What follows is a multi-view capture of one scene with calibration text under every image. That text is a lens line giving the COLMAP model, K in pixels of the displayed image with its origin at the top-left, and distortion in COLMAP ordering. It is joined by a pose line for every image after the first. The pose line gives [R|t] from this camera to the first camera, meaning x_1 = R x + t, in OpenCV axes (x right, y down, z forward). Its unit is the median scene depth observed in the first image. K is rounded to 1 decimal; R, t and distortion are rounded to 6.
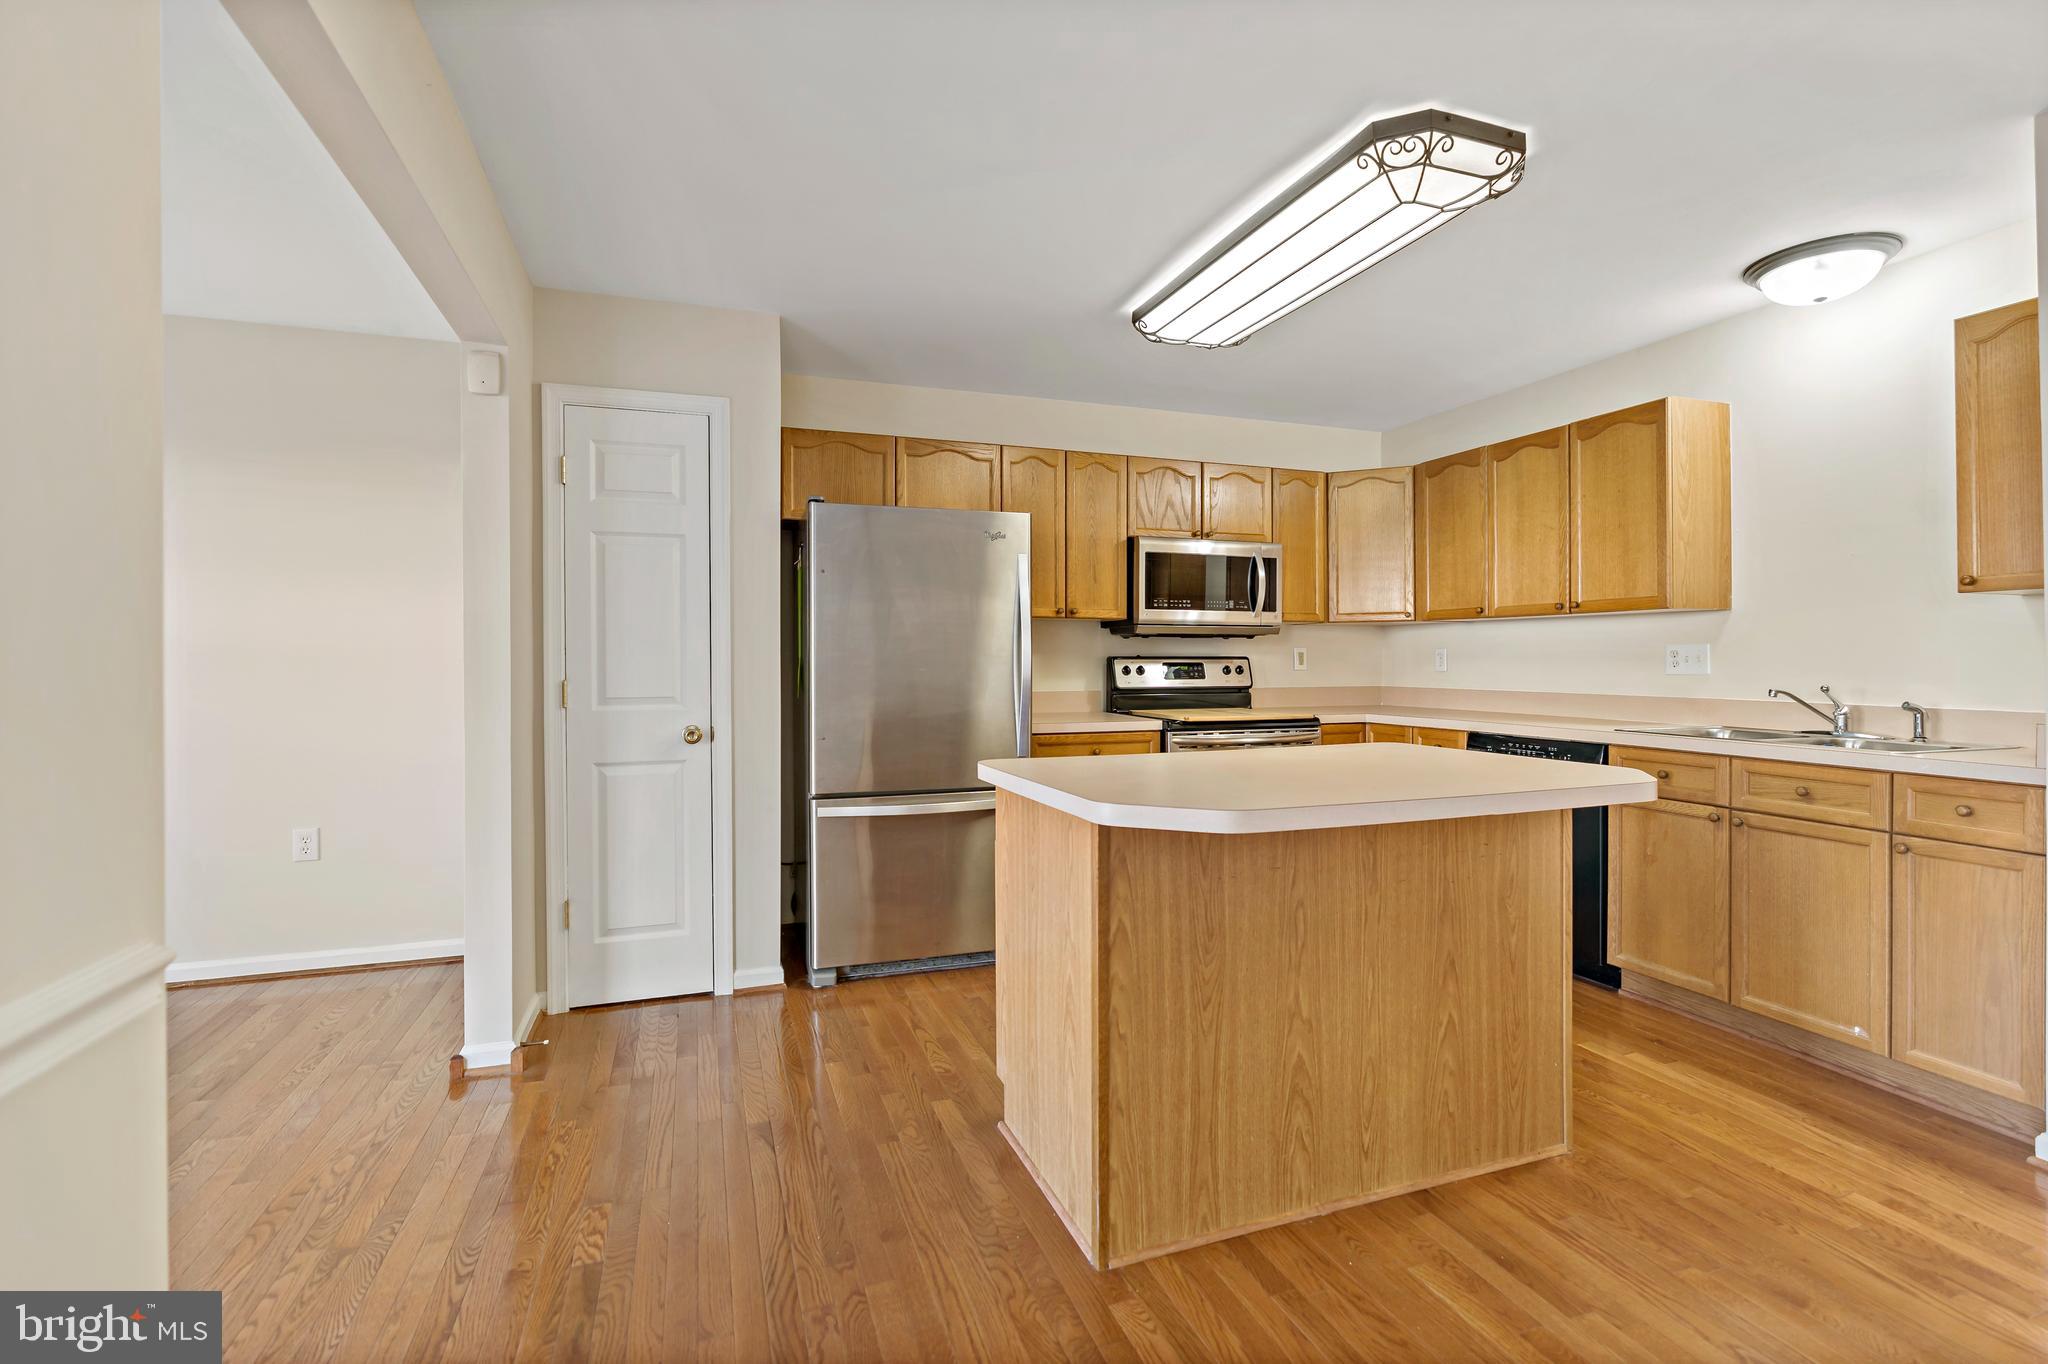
lens RADIAL K [[934.5, 0, 1027.1], [0, 934.5, 666.4], [0, 0, 1]] dist [-0.011600, 0.004948]
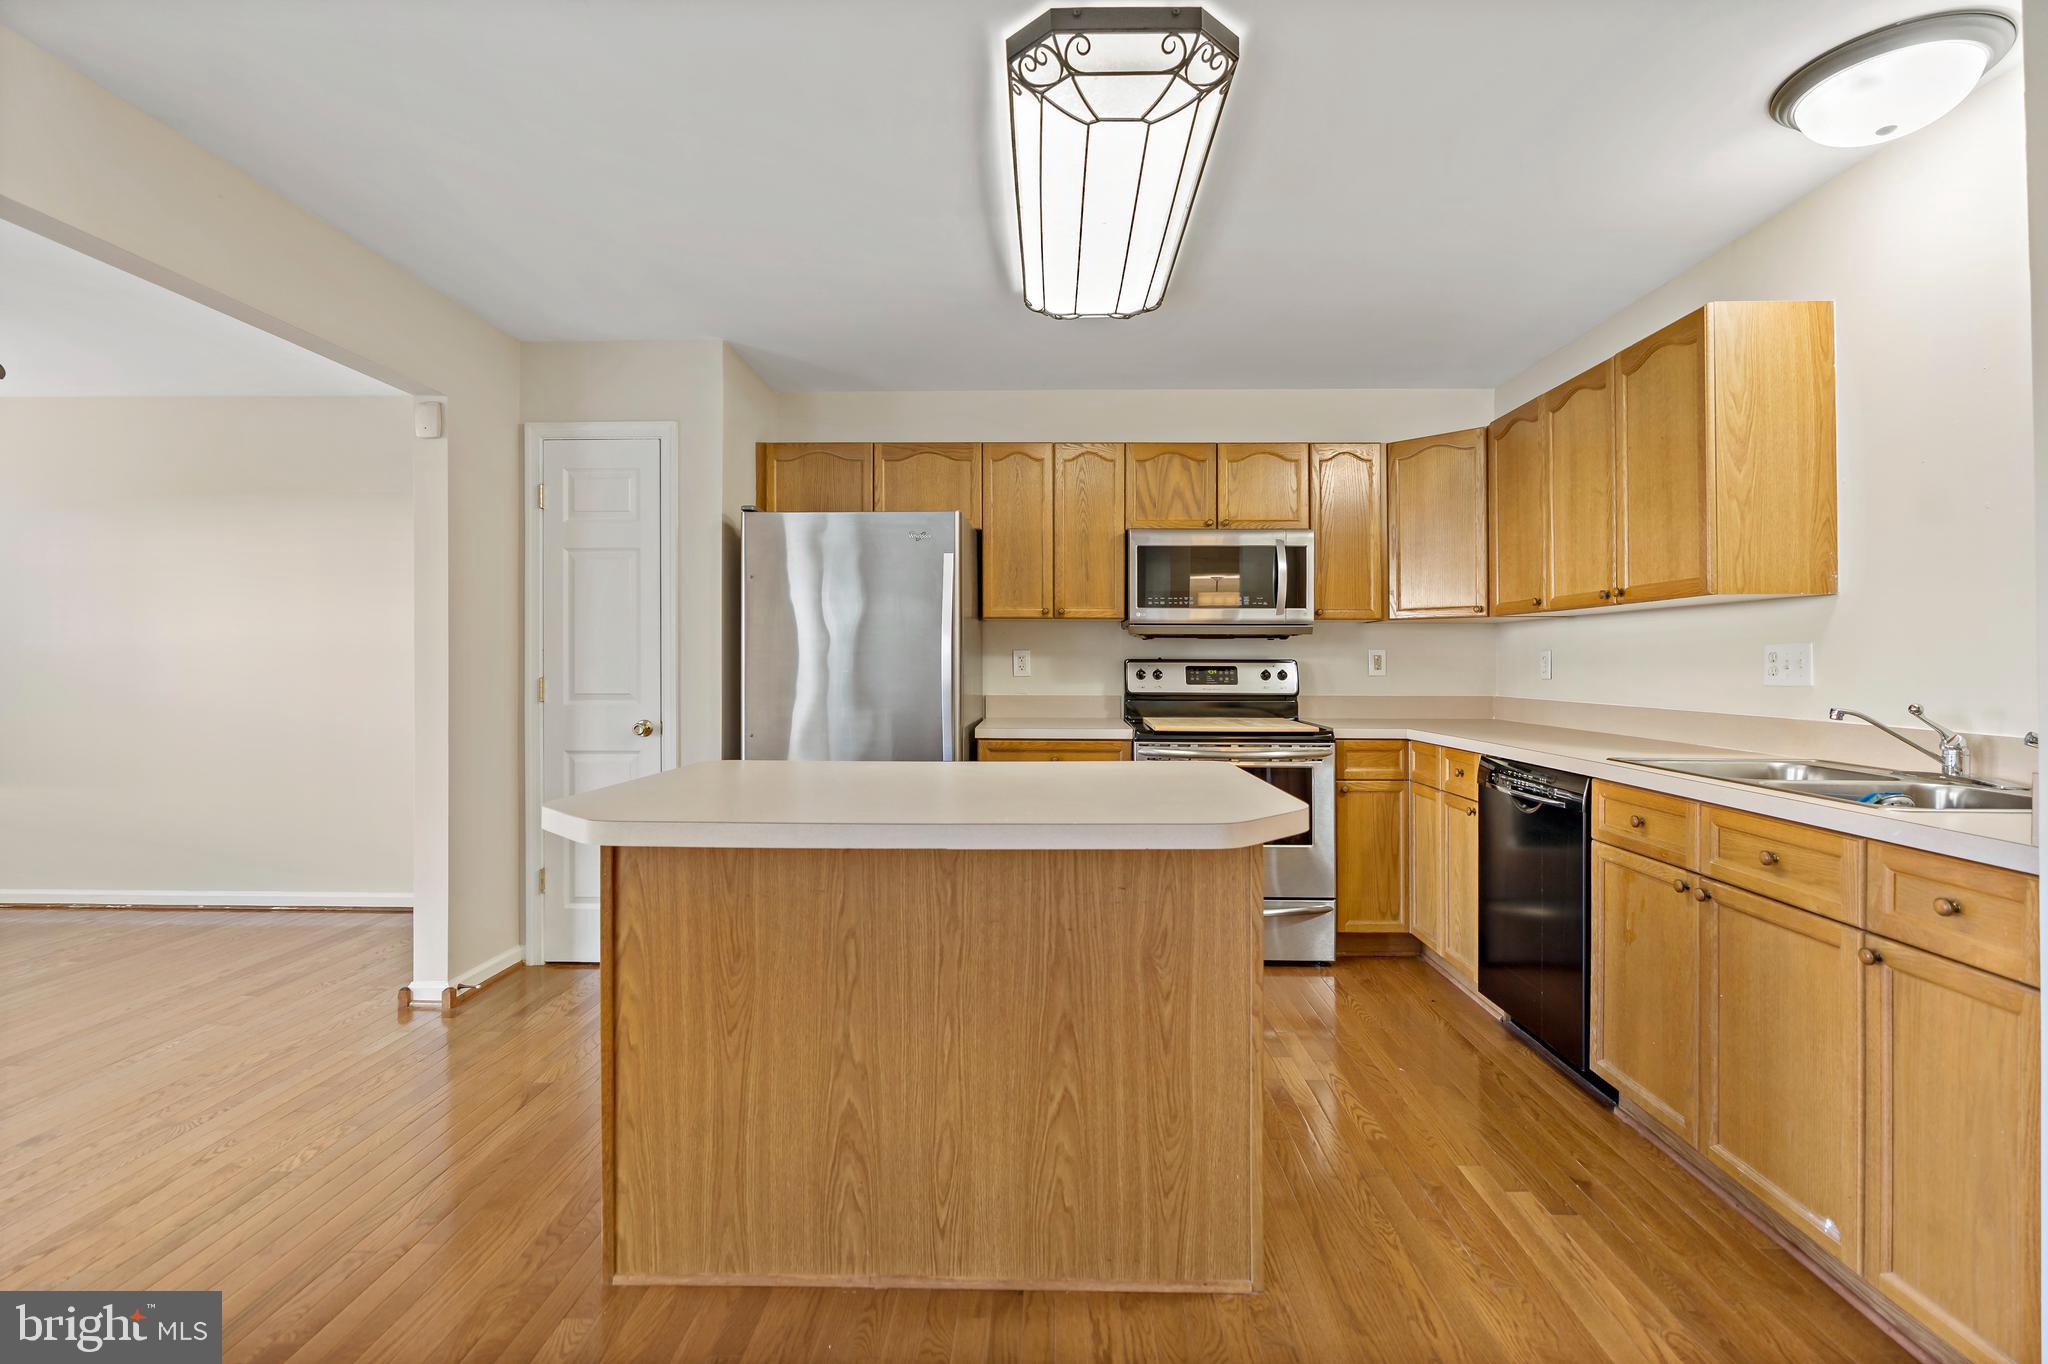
lens RADIAL K [[934.5, 0, 1032.8], [0, 934.5, 665.2], [0, 0, 1]] dist [-0.011600, 0.004948]
pose [[0.932330, 0.004871, -0.361576, 0.542884], [-0.006839, 0.999968, -0.004165, -0.000456], [0.361544, 0.006356, 0.932333, 0.157725]]
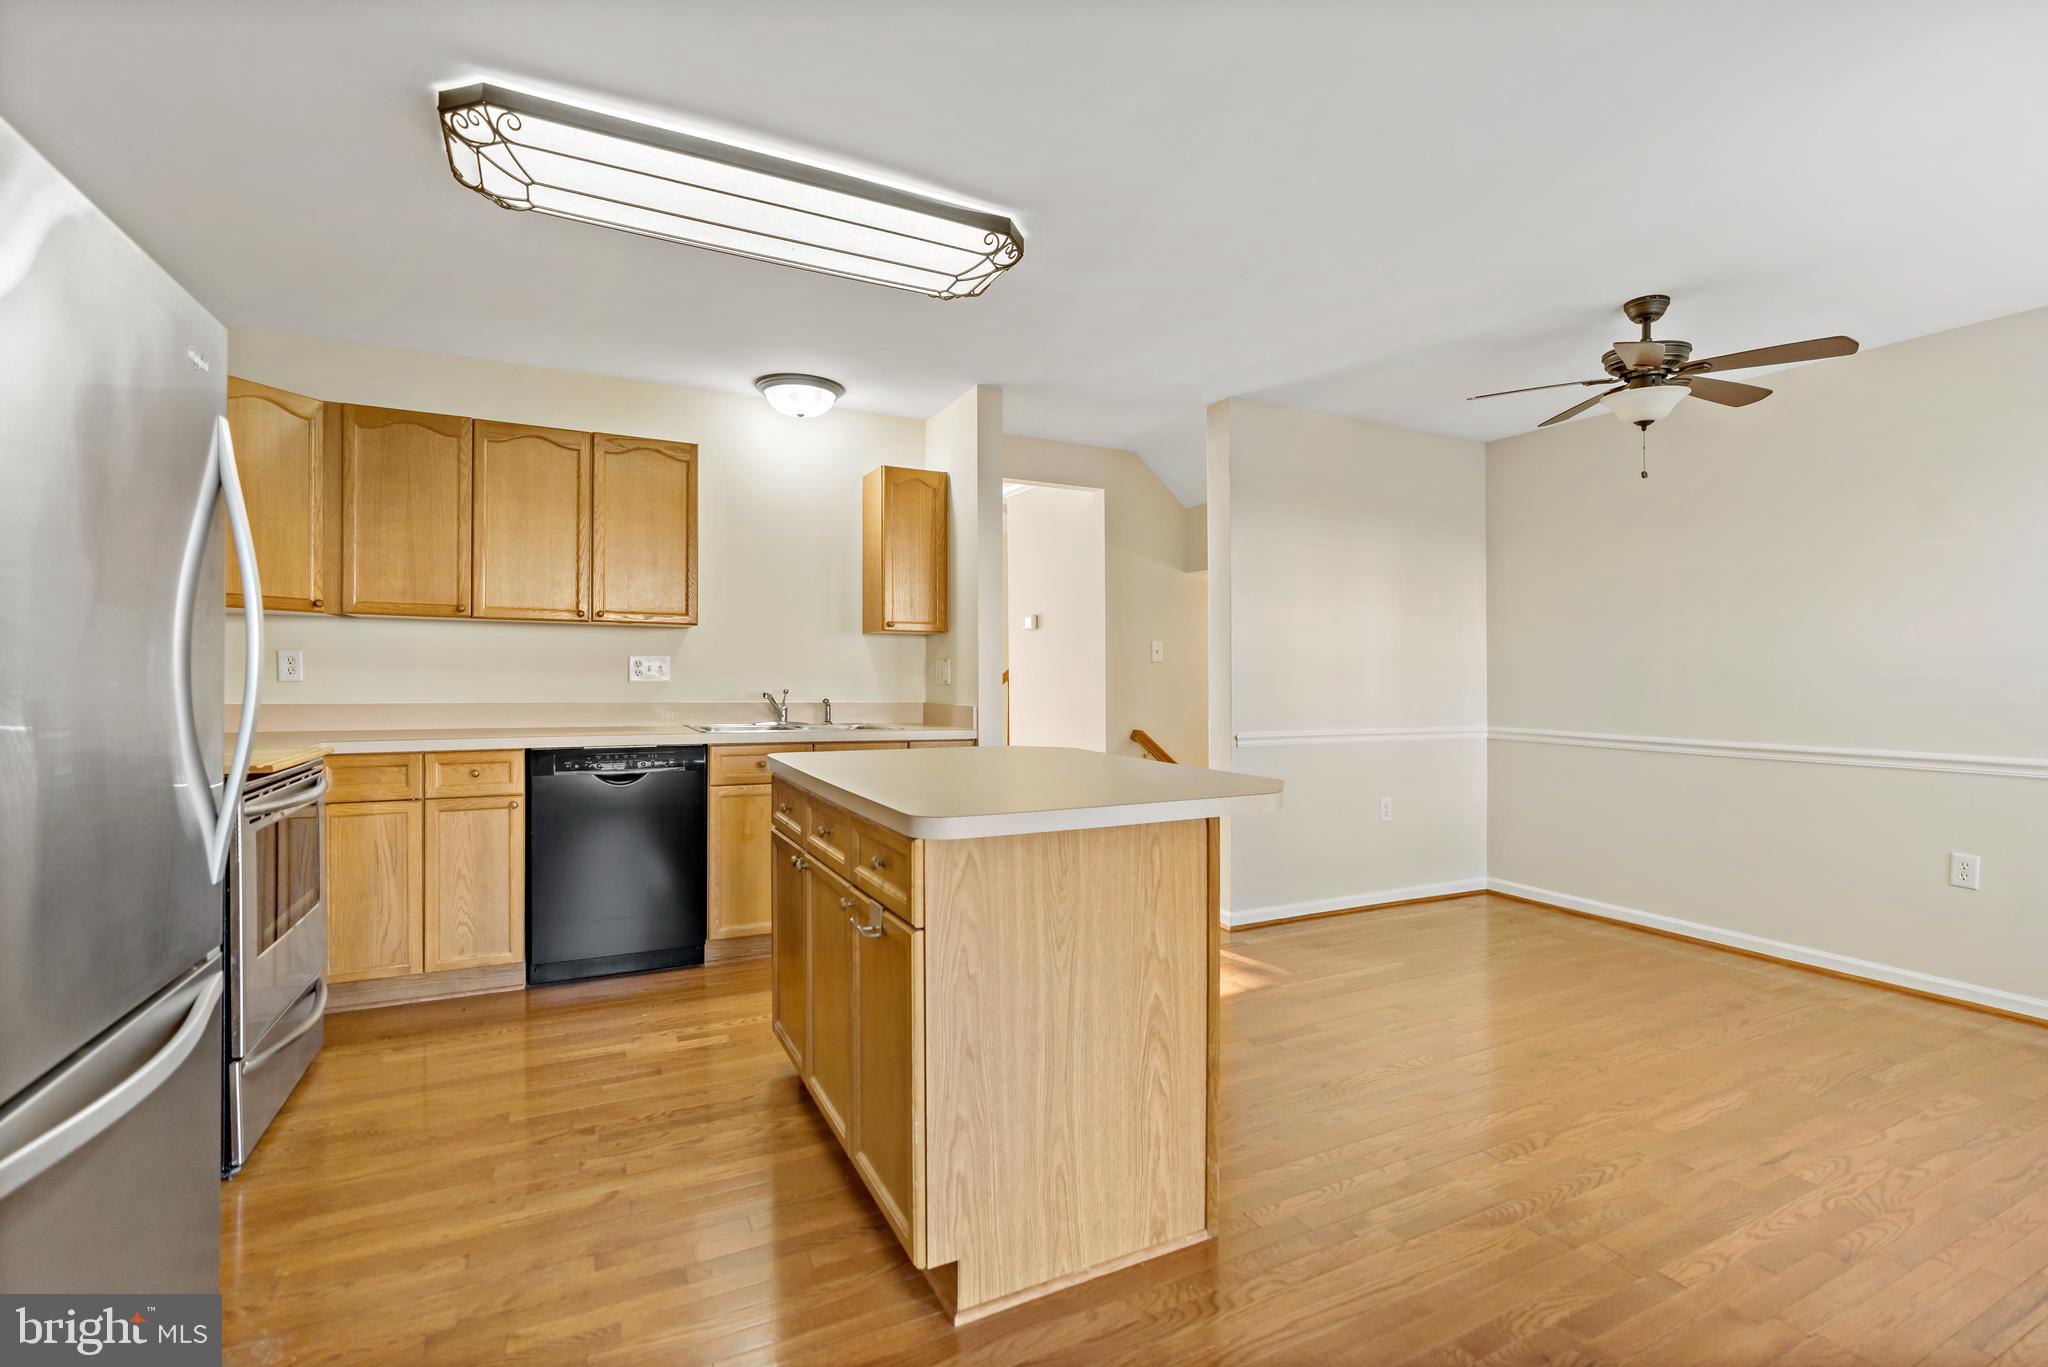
lens RADIAL K [[934.5, 0, 1048.8], [0, 934.5, 667.9], [0, 0, 1]] dist [-0.011600, 0.004948]
pose [[-0.144036, 0.007000, 0.989548, -0.622115], [-0.002616, 0.999969, -0.007454, -0.002329], [-0.989569, -0.003662, -0.144013, 0.863527]]
